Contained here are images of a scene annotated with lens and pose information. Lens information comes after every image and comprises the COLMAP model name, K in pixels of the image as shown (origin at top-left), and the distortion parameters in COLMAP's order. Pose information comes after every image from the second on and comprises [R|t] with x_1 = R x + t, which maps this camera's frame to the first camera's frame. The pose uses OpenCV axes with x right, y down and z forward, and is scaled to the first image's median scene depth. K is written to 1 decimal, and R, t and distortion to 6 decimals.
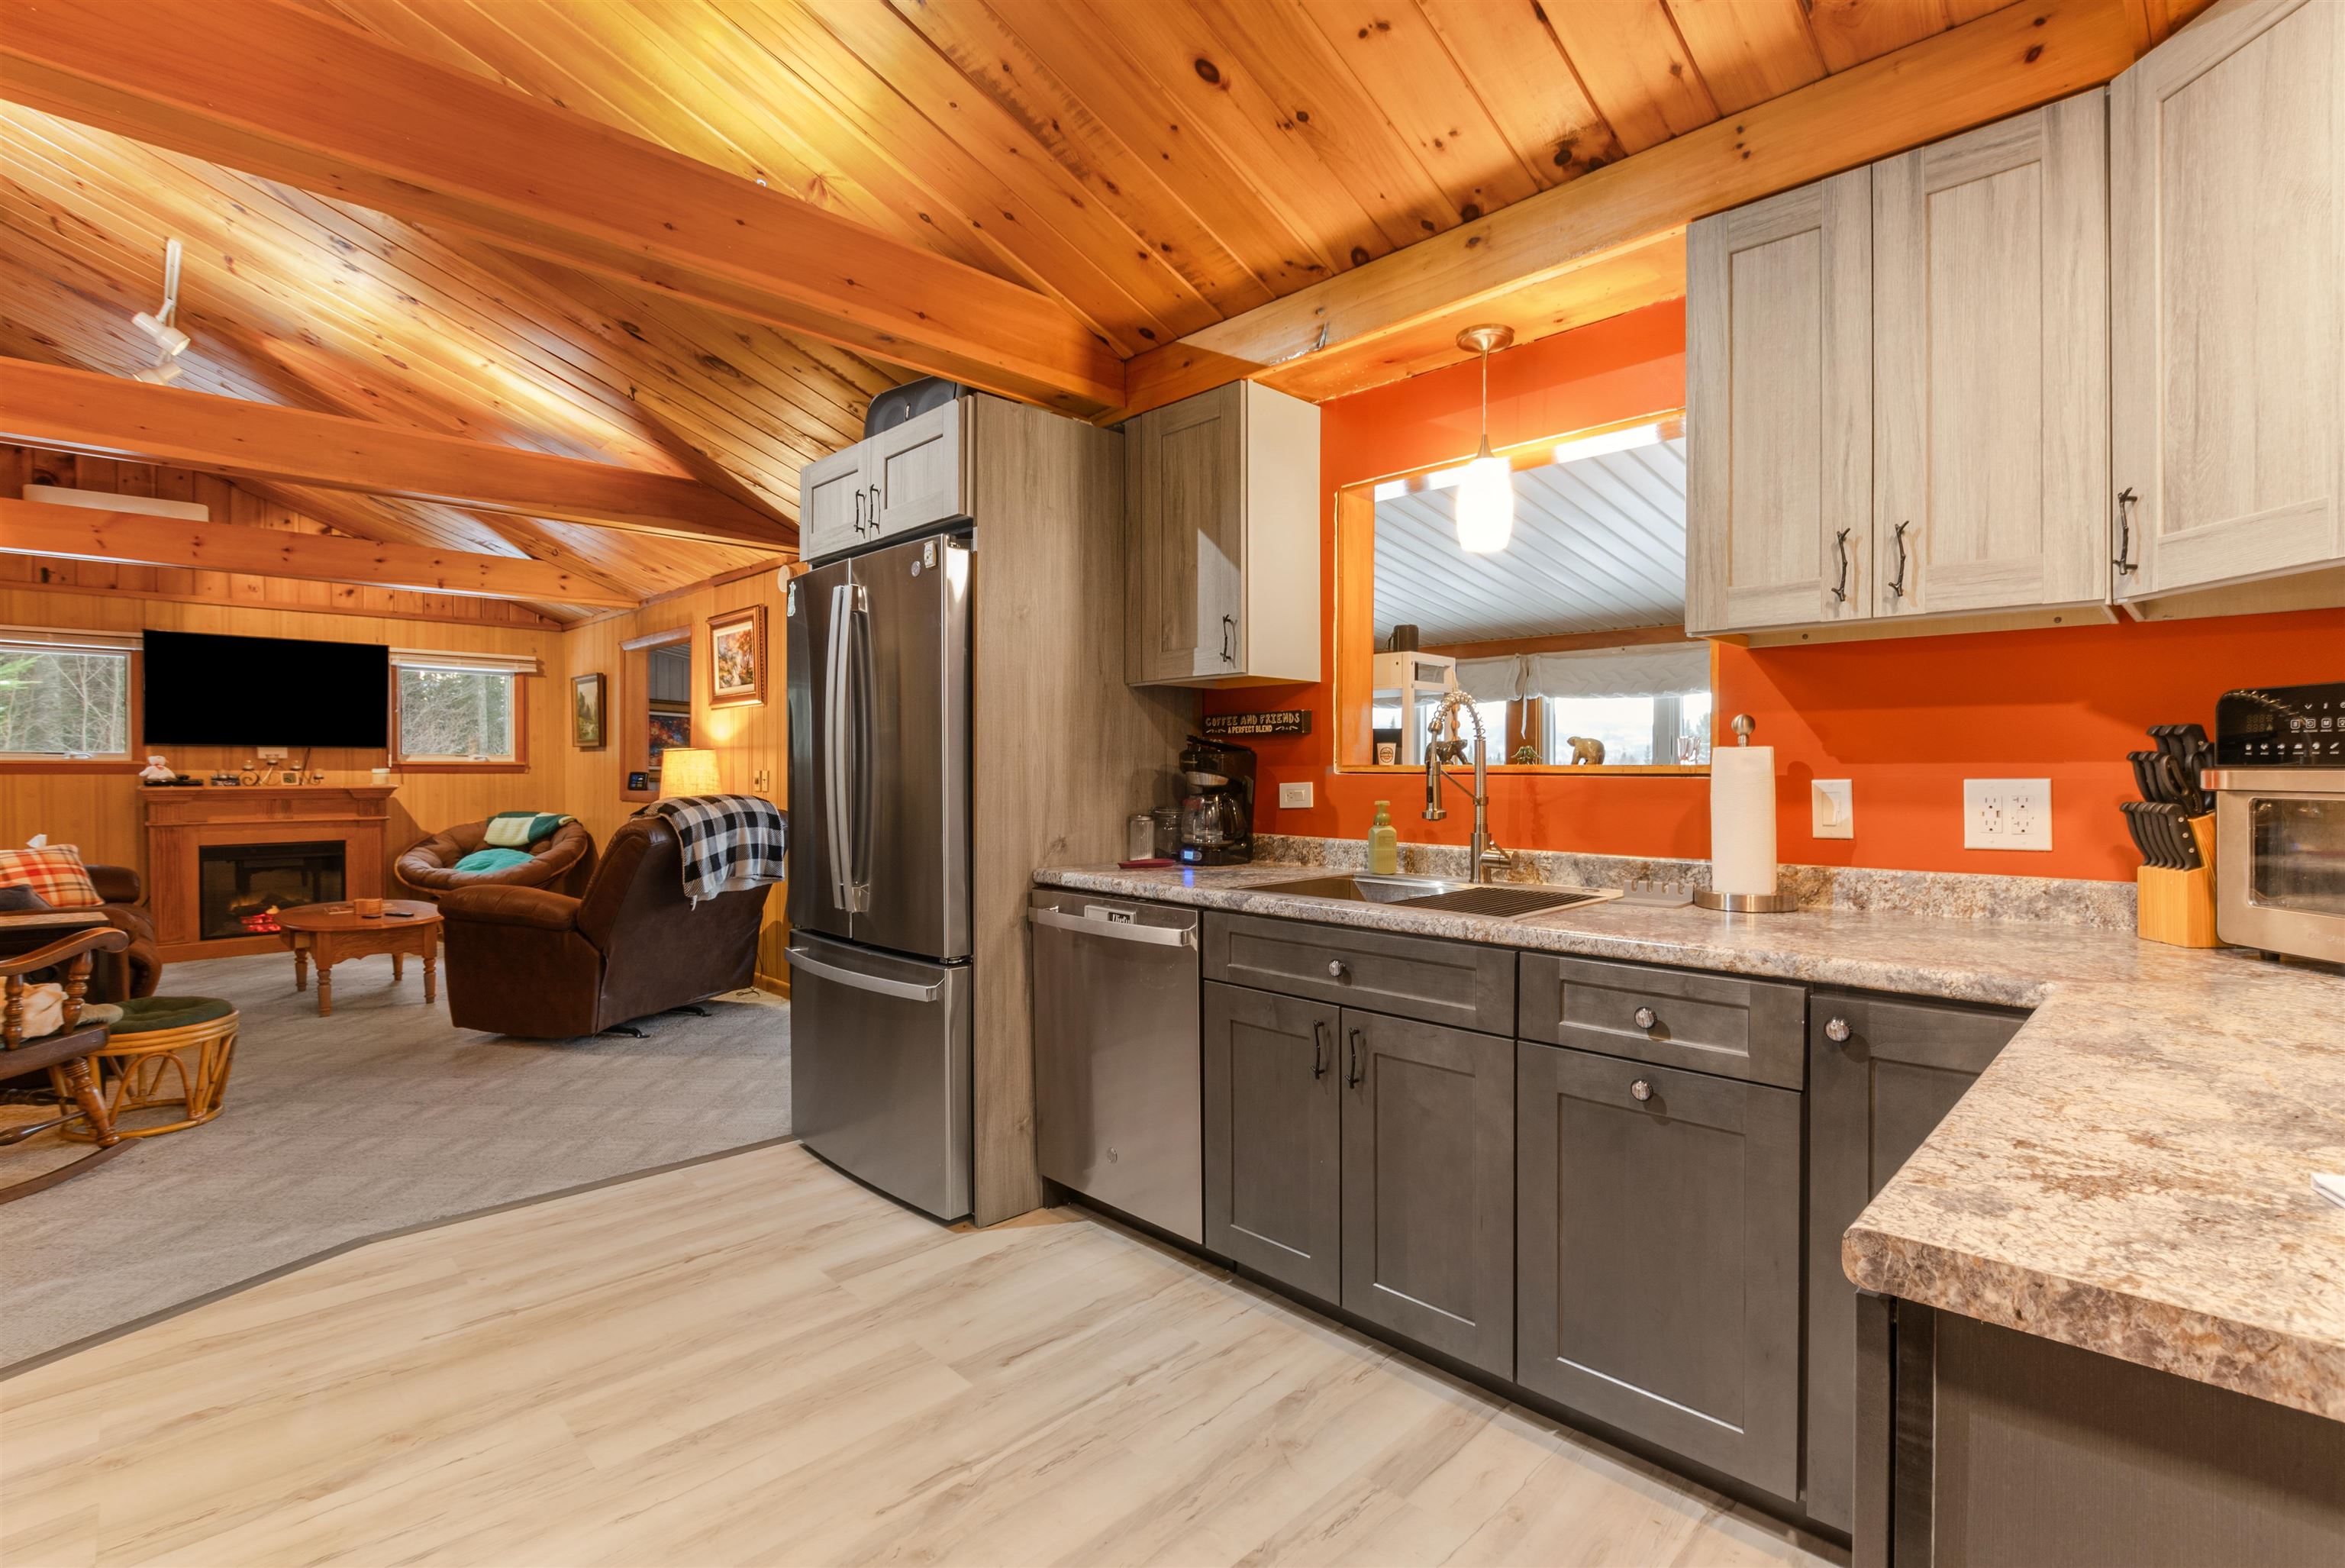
lens RADIAL K [[1077.3, 0, 1178.9], [0, 1077.3, 779.3], [0, 0, 1]] dist [-0.016699, -0.000086]
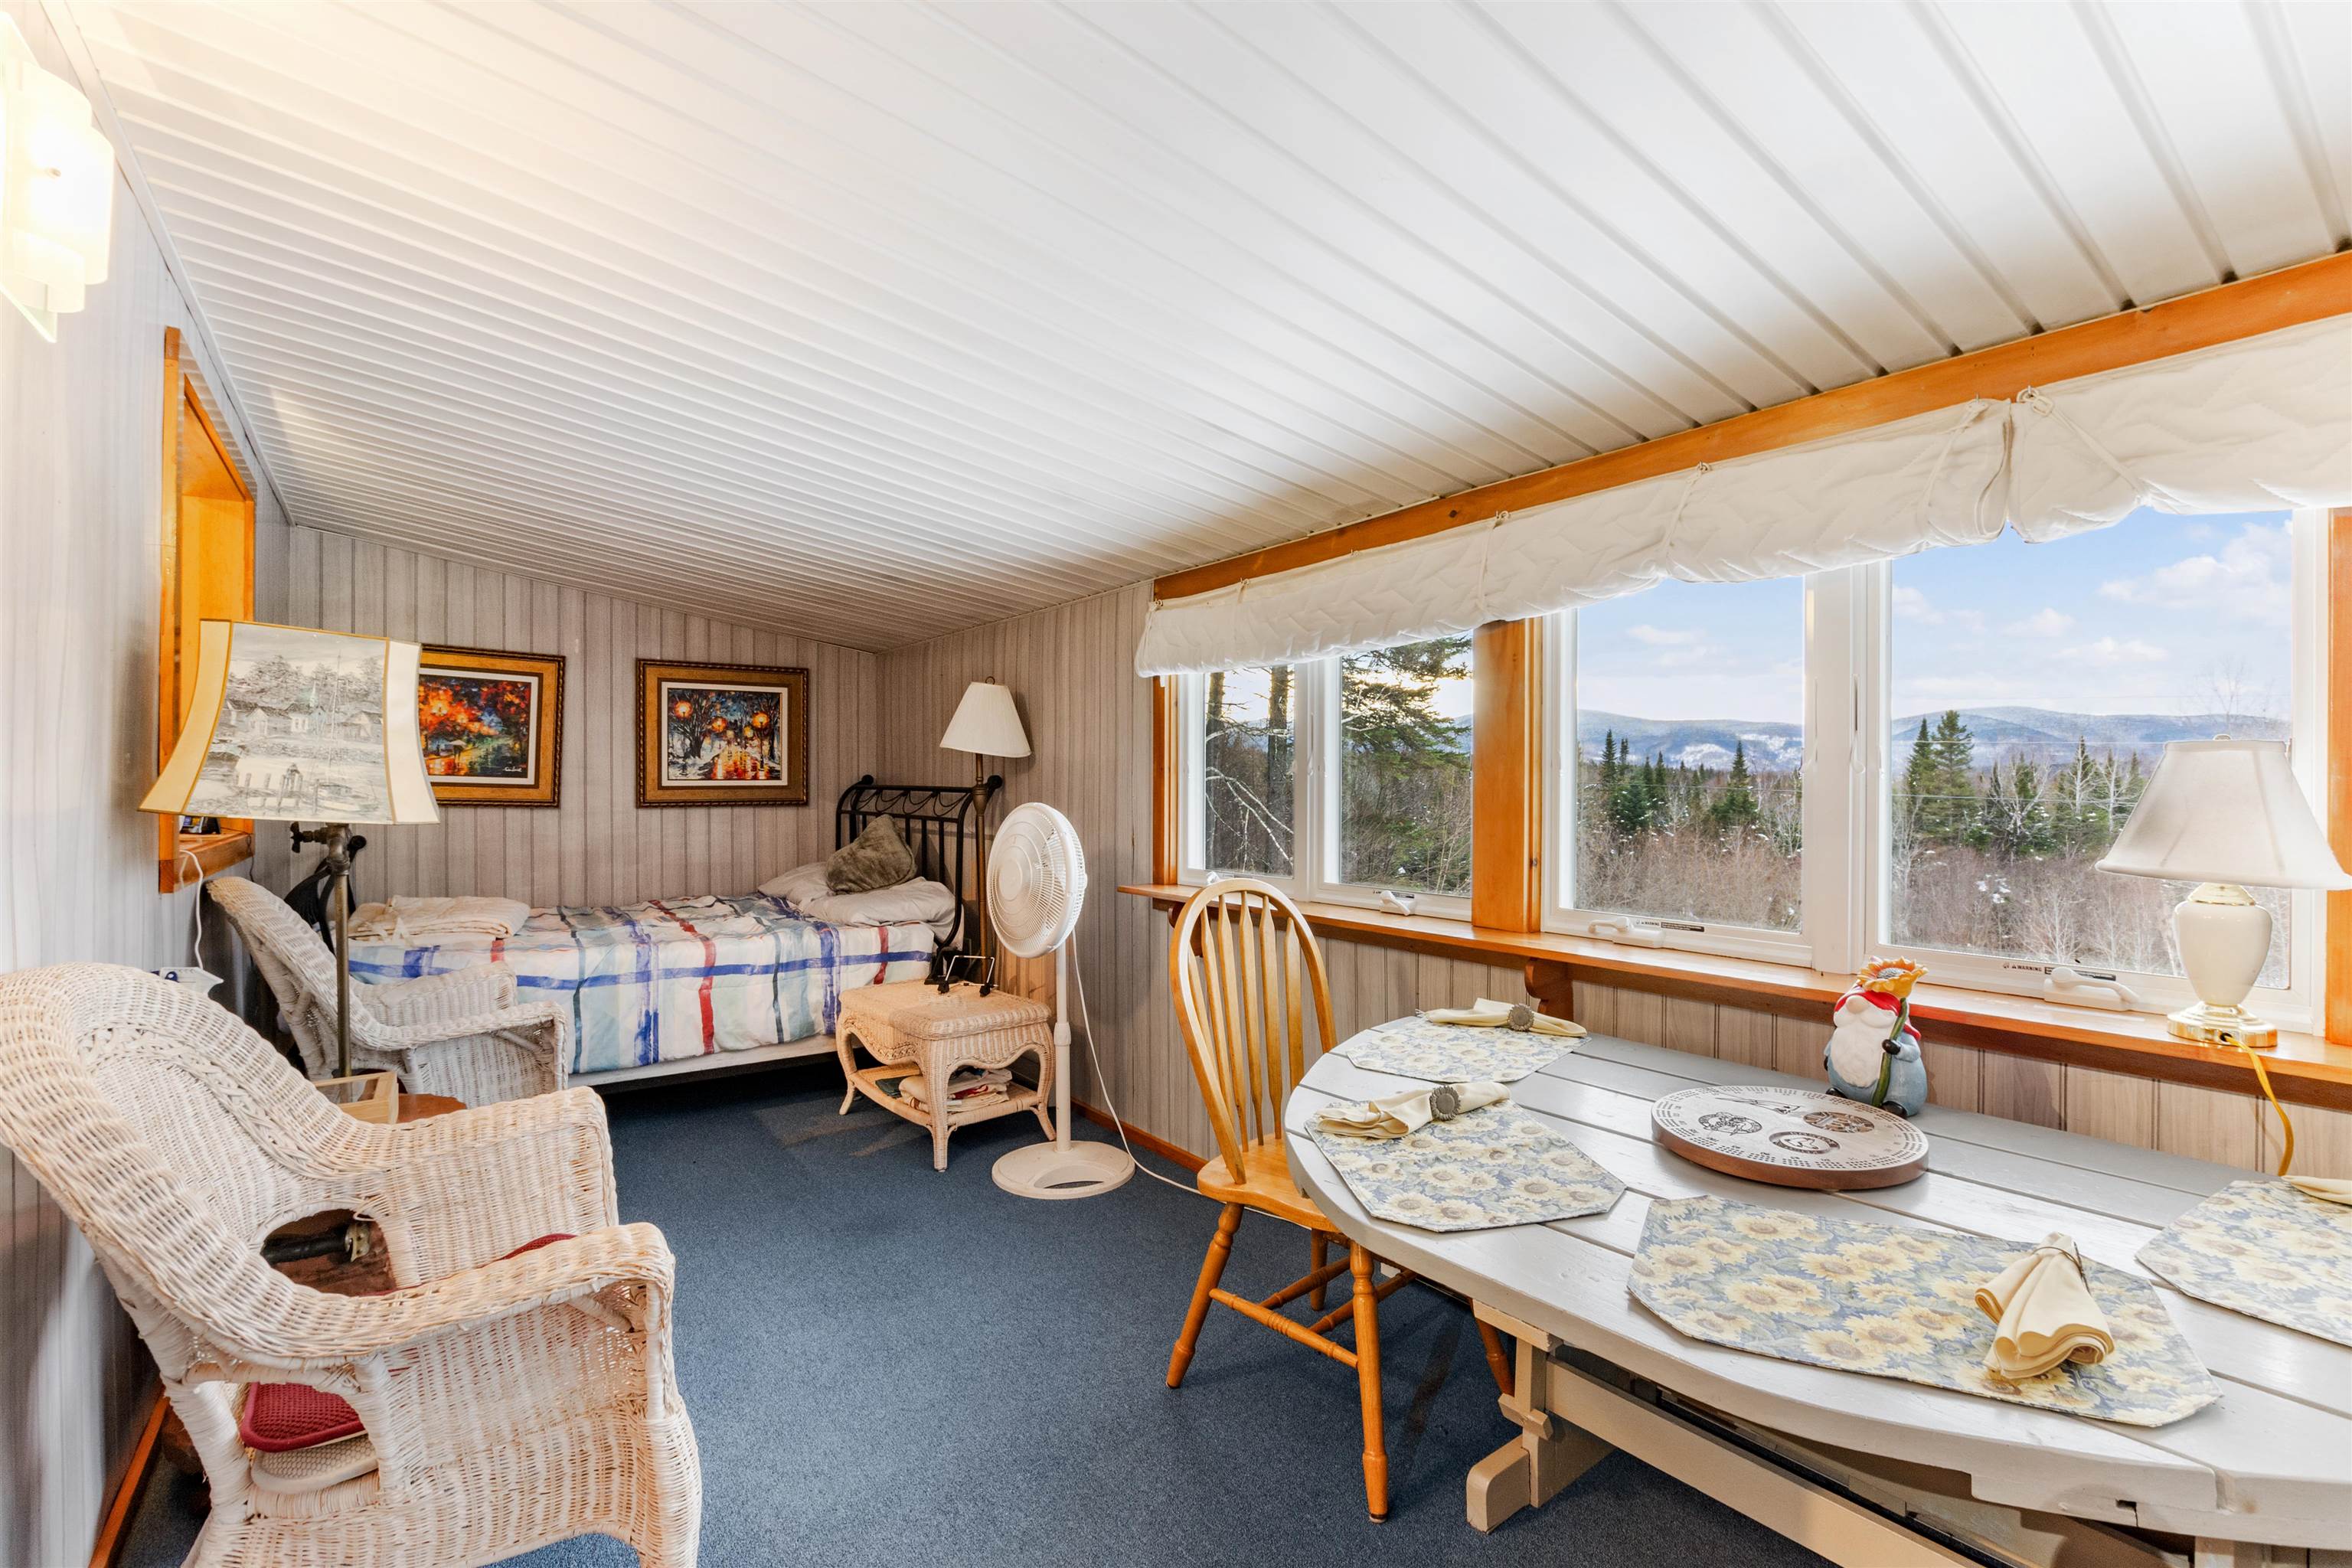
lens RADIAL K [[1054.9, 0, 1180.4], [0, 1054.9, 782.4], [0, 0, 1]] dist [-0.027254, 0.004608]
pose [[0.988898, -0.004372, -0.148528, -0.083879], [0.003200, 0.999962, -0.008127, -0.004894], [0.148558, 0.007561, 0.988875, 0.722165]]
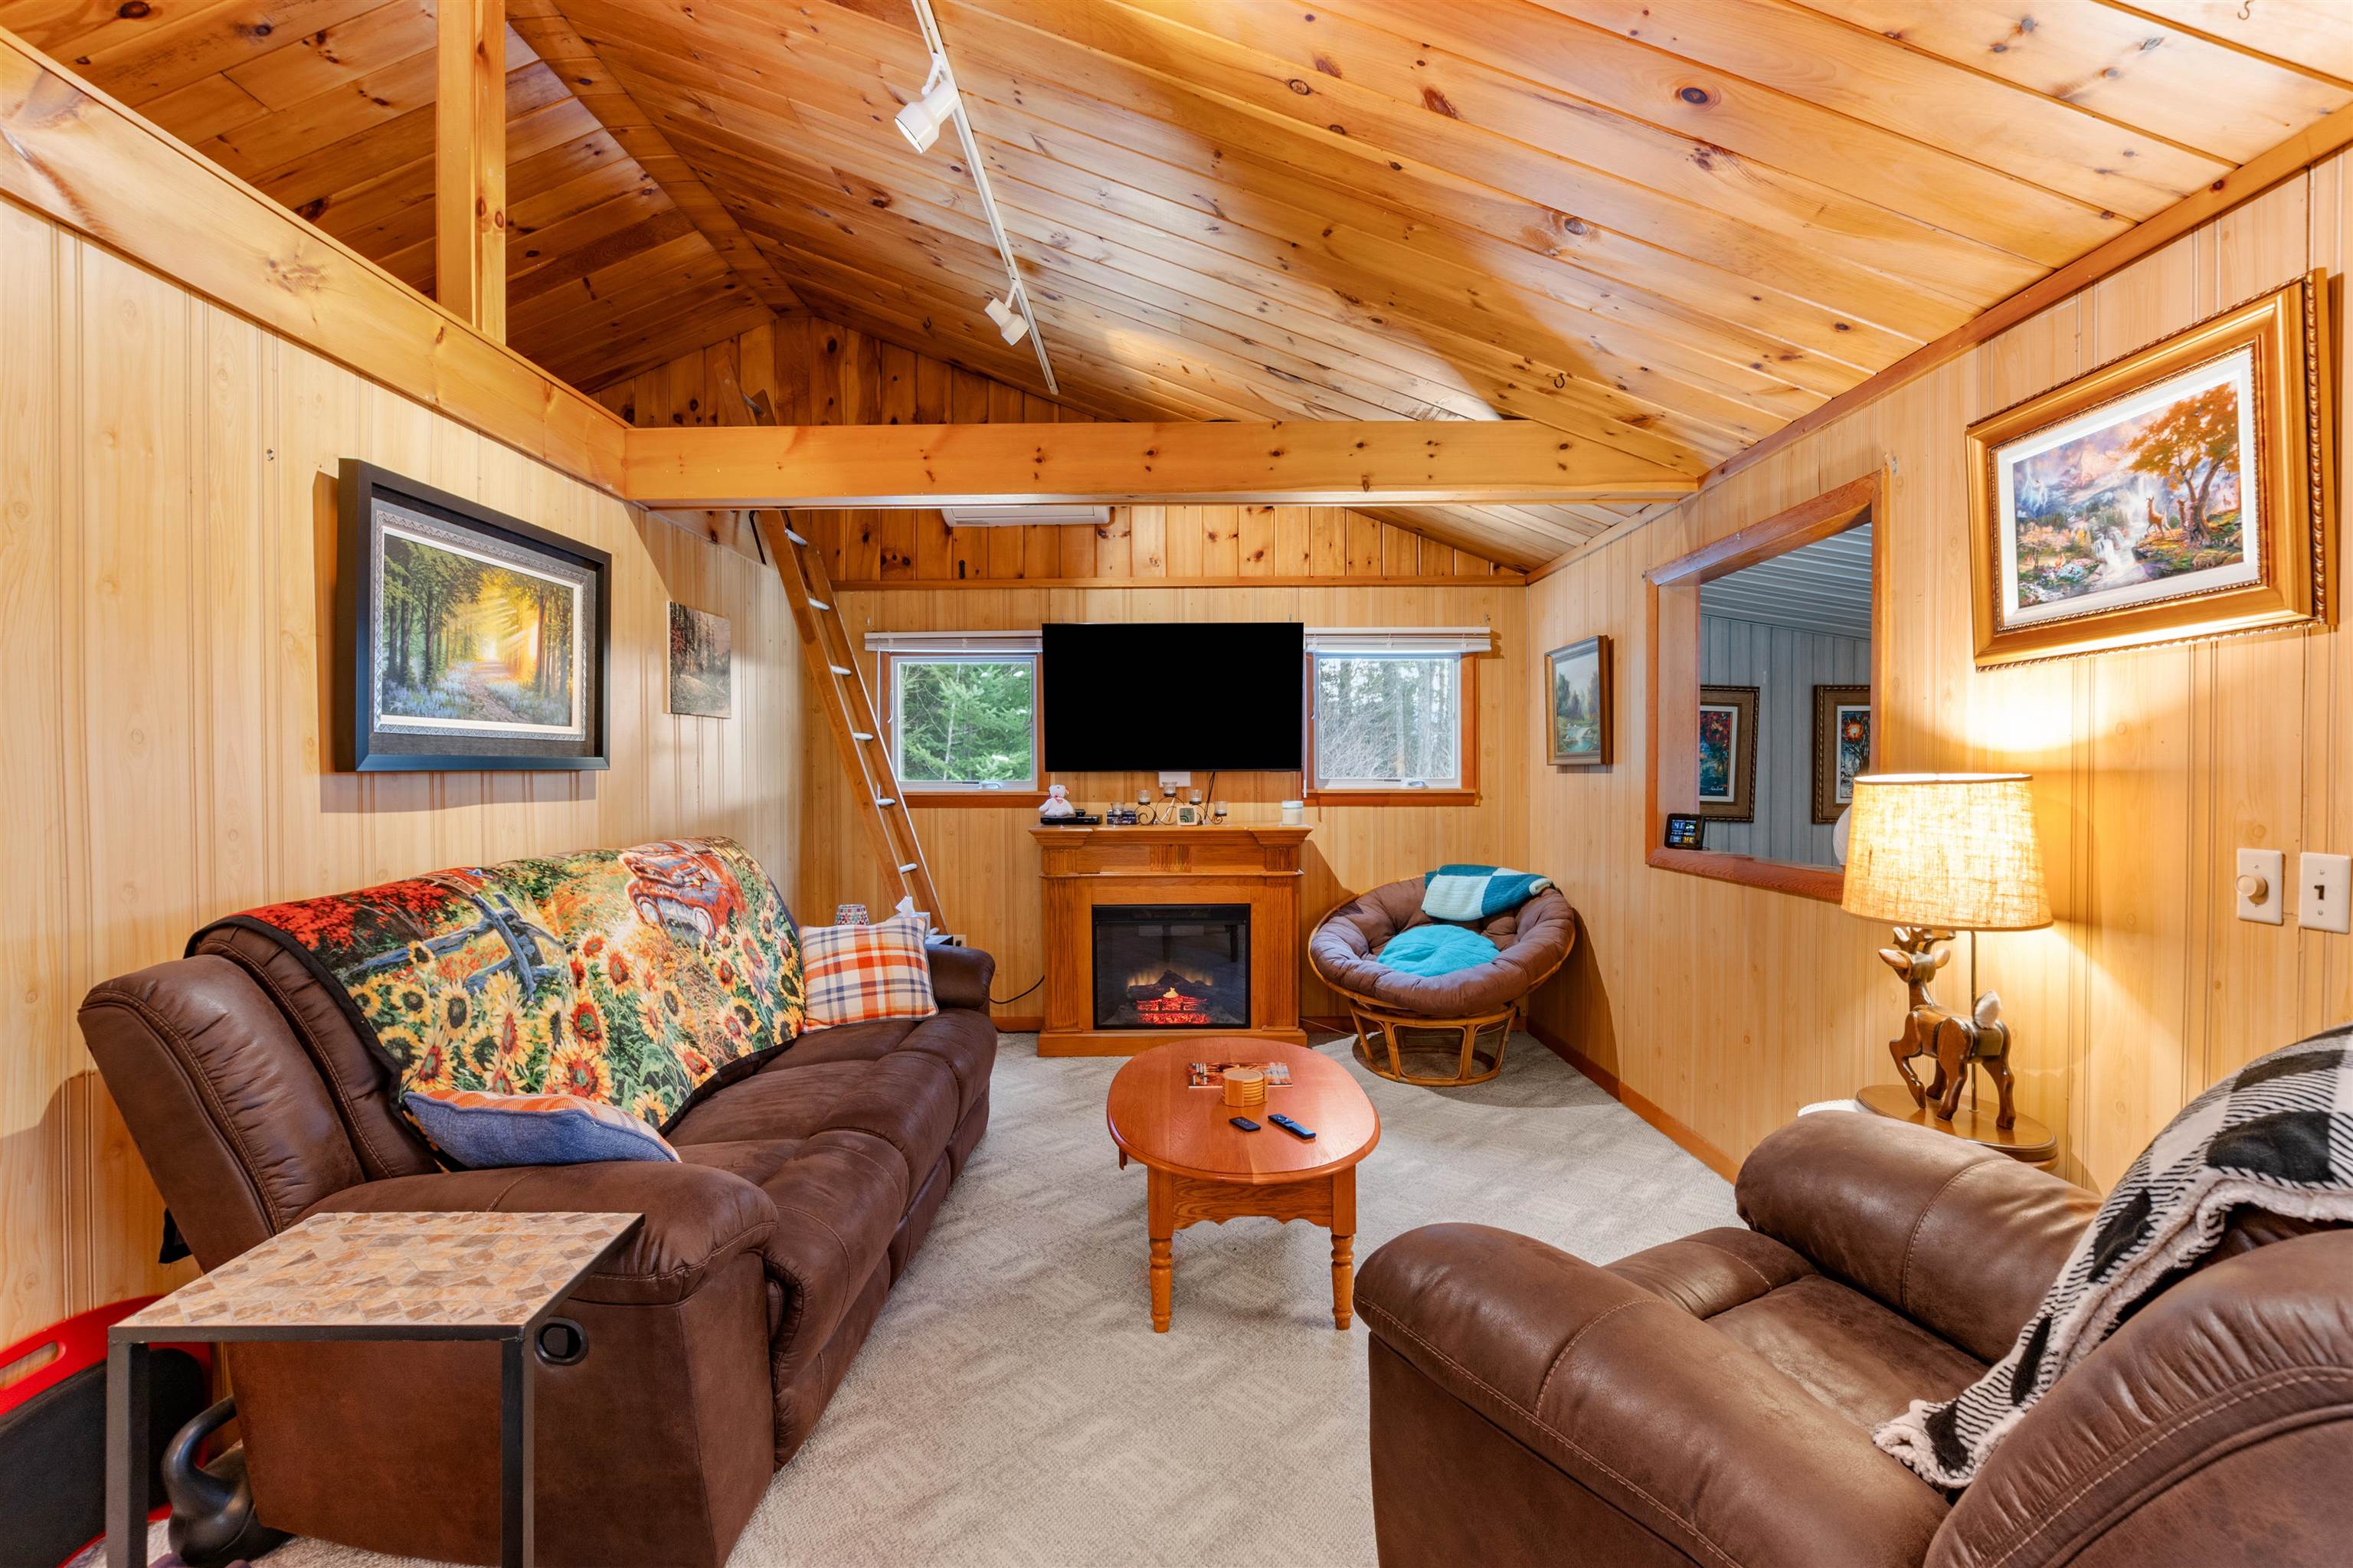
lens RADIAL K [[1048.5, 0, 1180.8], [0, 1048.5, 790.0], [0, 0, 1]] dist [-0.018577, -0.000030]
pose [[0.711034, 0.004993, -0.703140, -0.347225], [-0.001735, 0.999984, 0.005346, -0.022441], [0.703156, -0.002582, 0.711031, 0.502998]]
